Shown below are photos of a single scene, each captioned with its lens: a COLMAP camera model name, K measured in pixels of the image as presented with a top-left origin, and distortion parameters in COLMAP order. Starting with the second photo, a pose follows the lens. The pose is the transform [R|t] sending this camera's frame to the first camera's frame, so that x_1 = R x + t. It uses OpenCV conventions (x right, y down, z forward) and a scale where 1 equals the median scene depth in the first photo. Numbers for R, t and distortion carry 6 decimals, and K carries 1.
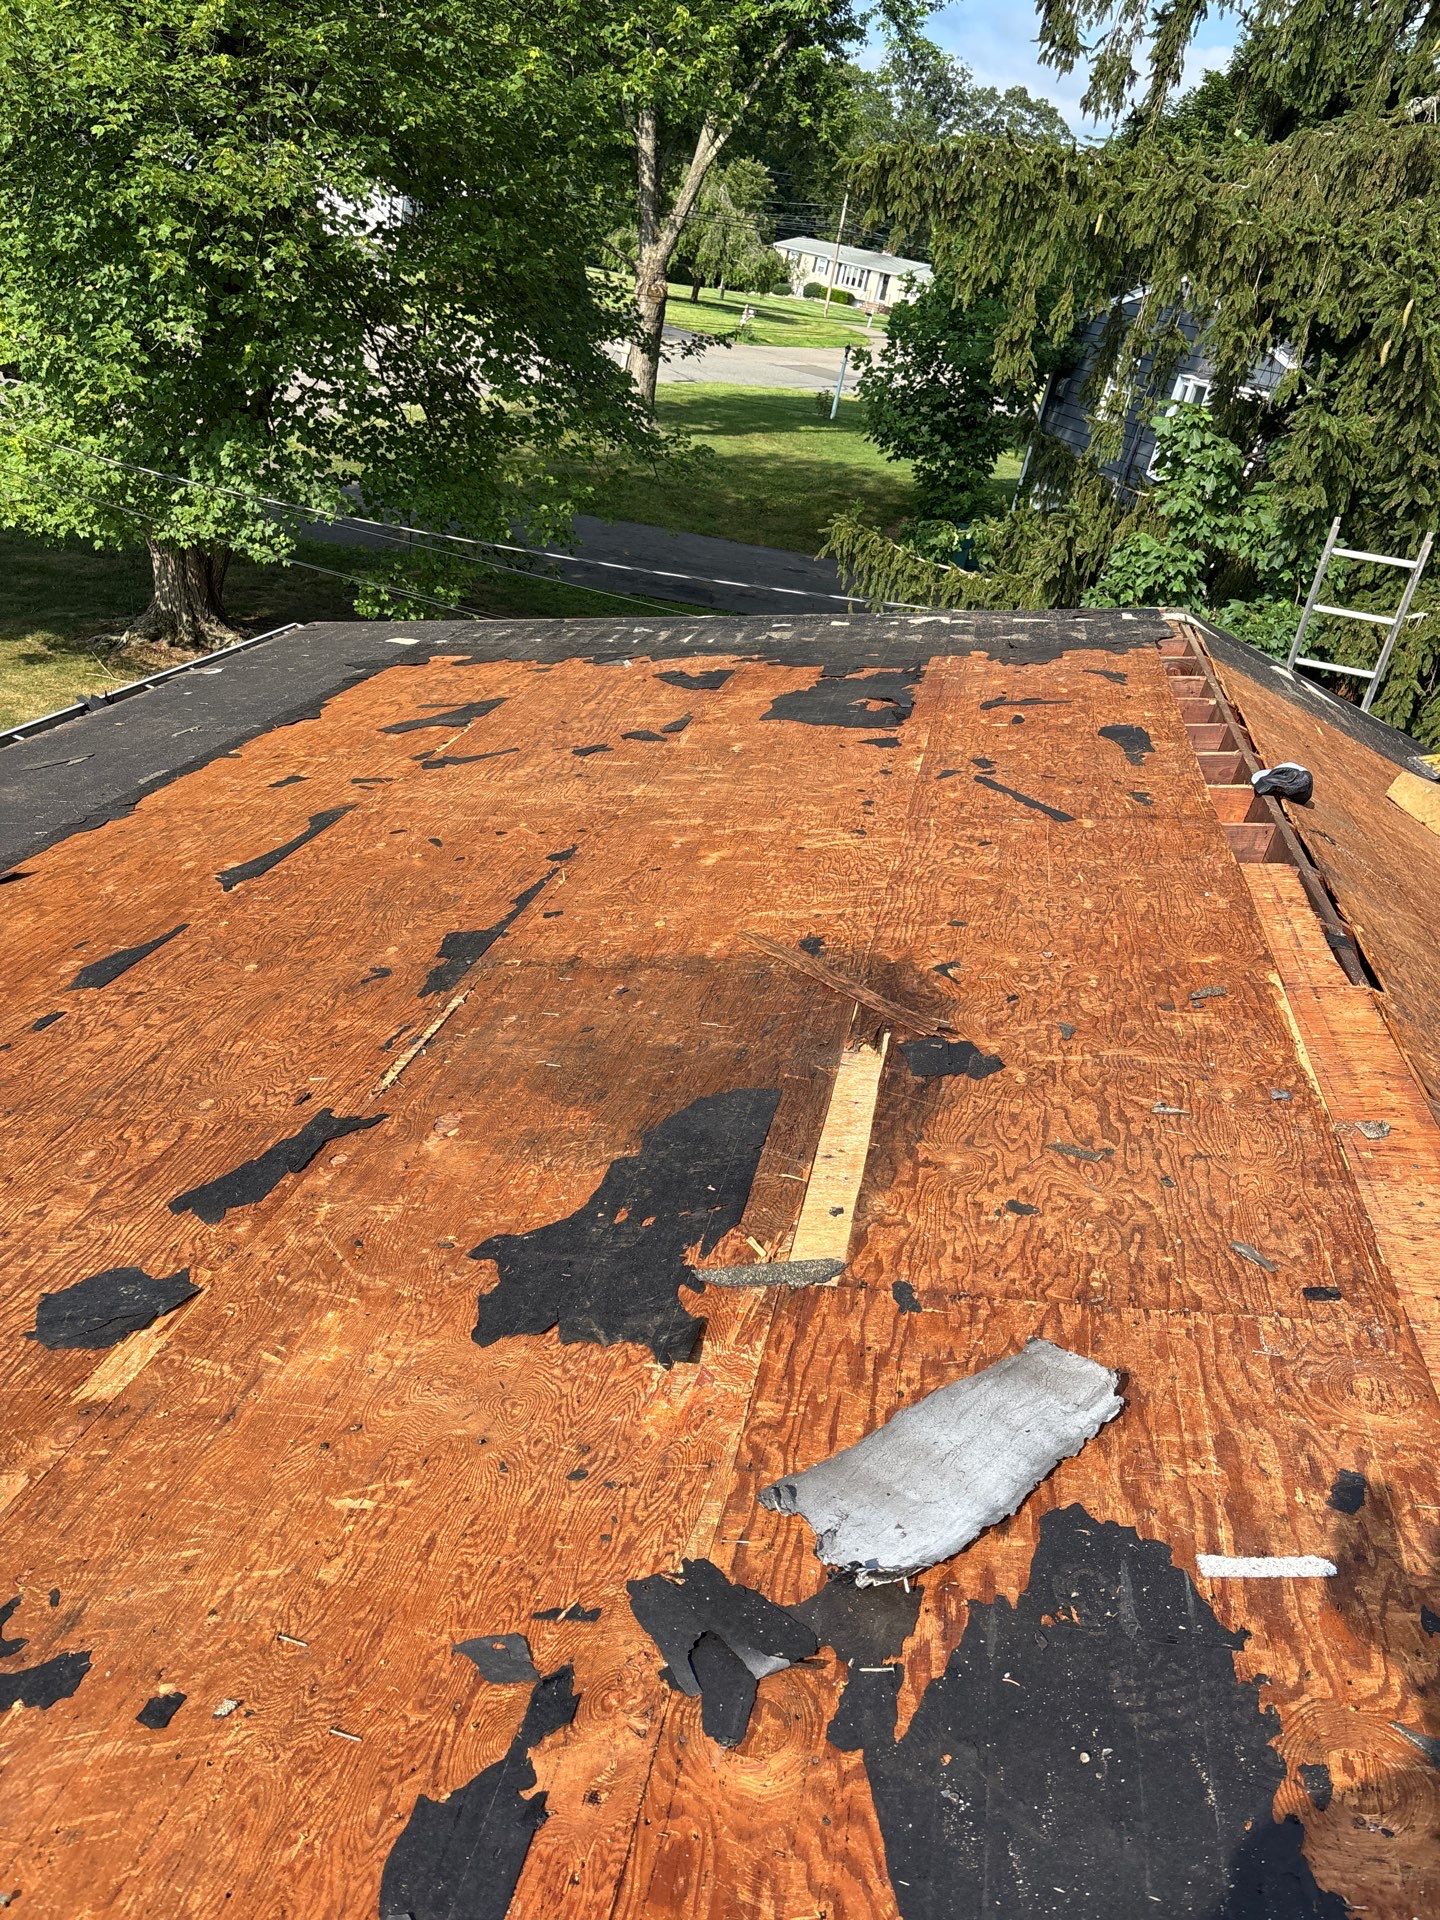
lens RADIAL K [[1418.5, 0, 709.8], [0, 1418.5, 951.1], [0, 0, 1]] dist [0.051873, -0.060634]
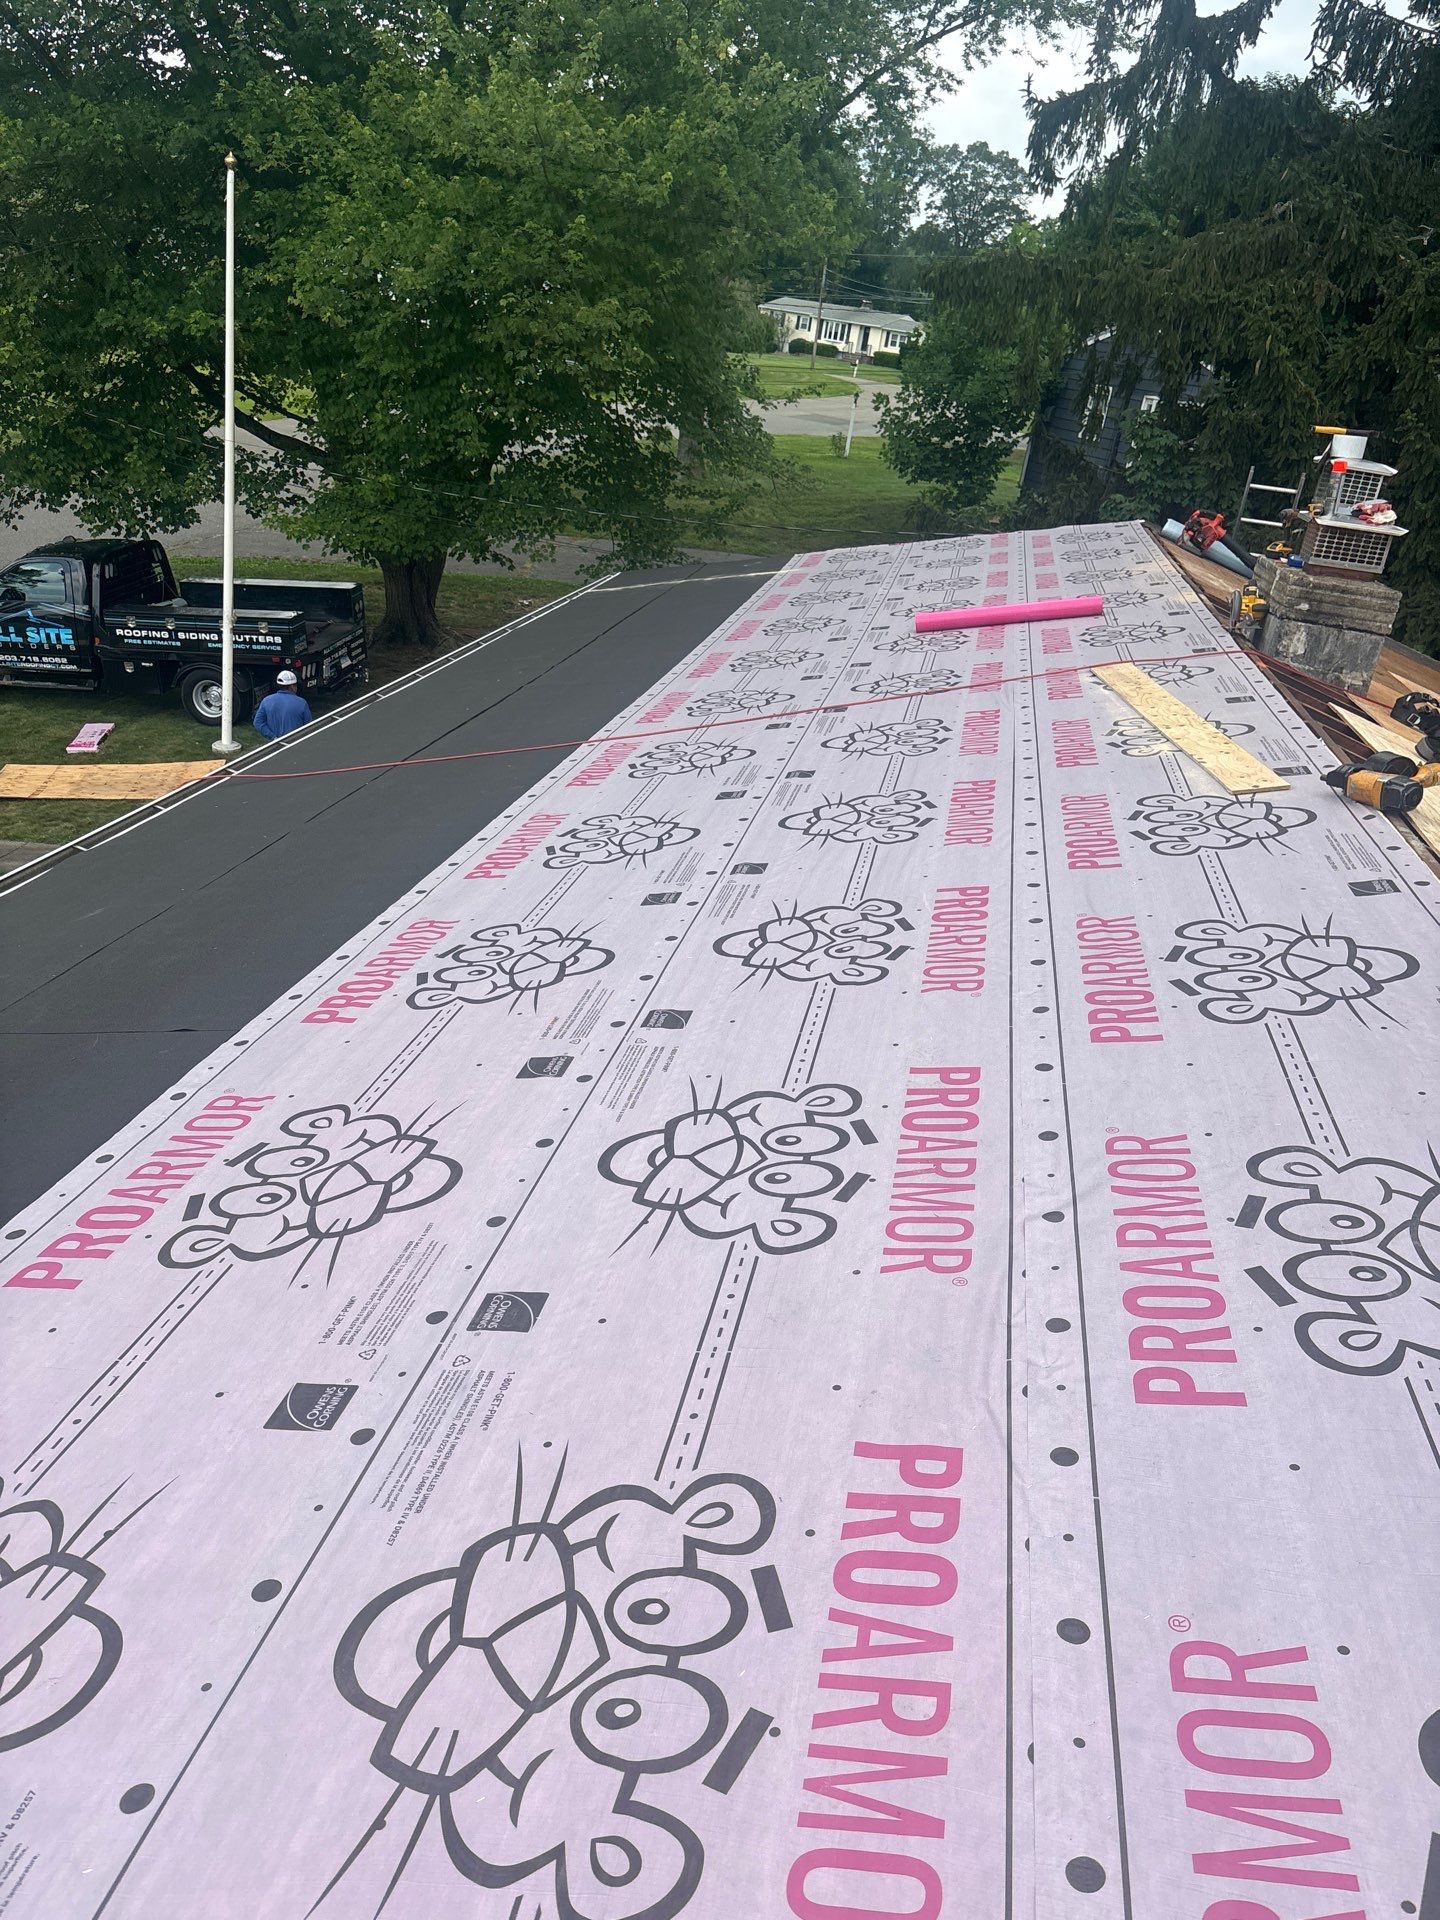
lens RADIAL K [[1418.5, 0, 681.7], [0, 1418.5, 959.0], [0, 0, 1]] dist [0.051873, -0.060634]
pose [[0.998186, -0.055306, -0.023789, -0.059624], [0.054536, 0.998003, -0.031882, 0.087042], [0.025505, 0.030526, 0.999209, -0.201791]]
